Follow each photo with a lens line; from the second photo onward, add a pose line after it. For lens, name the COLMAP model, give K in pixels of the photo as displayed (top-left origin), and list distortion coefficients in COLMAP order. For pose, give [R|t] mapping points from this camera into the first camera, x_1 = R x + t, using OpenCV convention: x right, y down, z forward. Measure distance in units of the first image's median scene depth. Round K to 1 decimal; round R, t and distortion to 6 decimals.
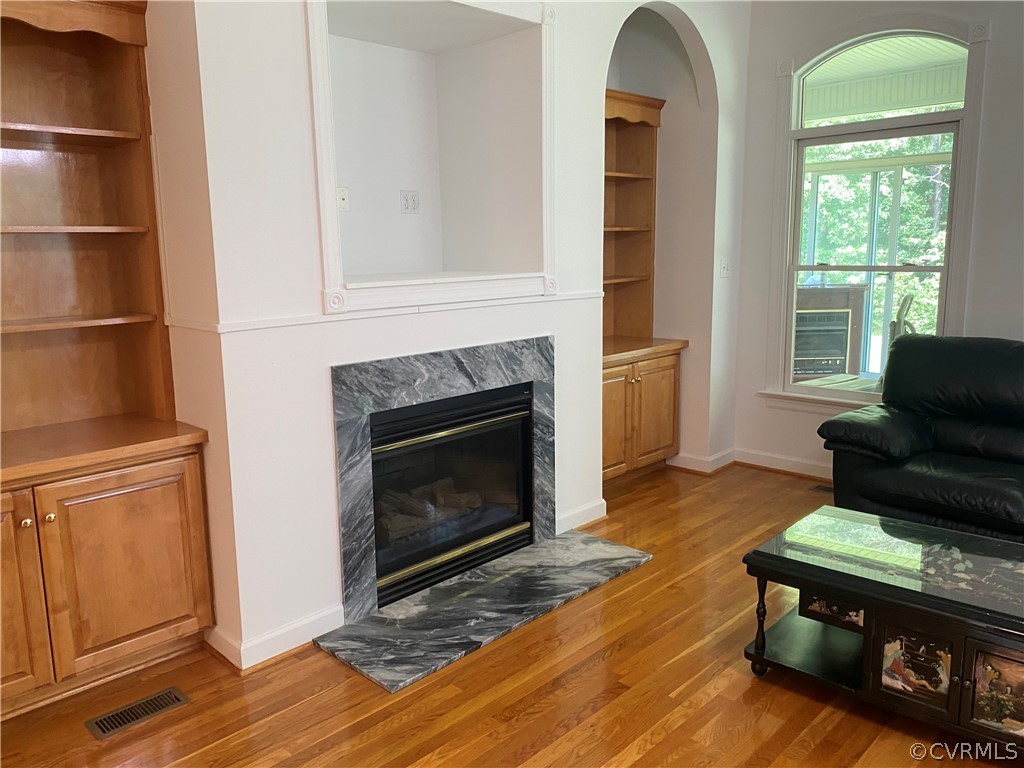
lens RADIAL K [[781.9, 0, 498.0], [0, 781.9, 366.1], [0, 0, 1]] dist [0.041522, -0.058463]
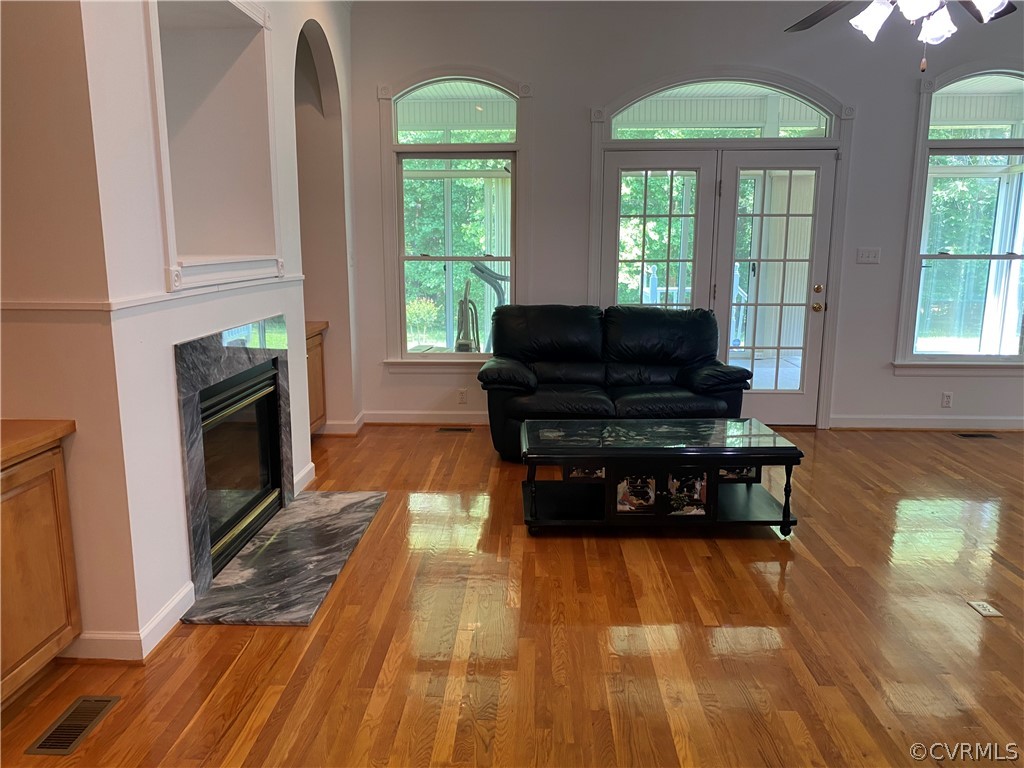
lens RADIAL K [[778.7, 0, 499.7], [0, 778.7, 385.1], [0, 0, 1]] dist [0.049165, -0.079010]
pose [[0.743711, -0.105172, 0.660176, -0.542988], [0.092849, 0.994226, 0.053792, 0.034638], [-0.662022, 0.021291, 0.749182, -0.020896]]
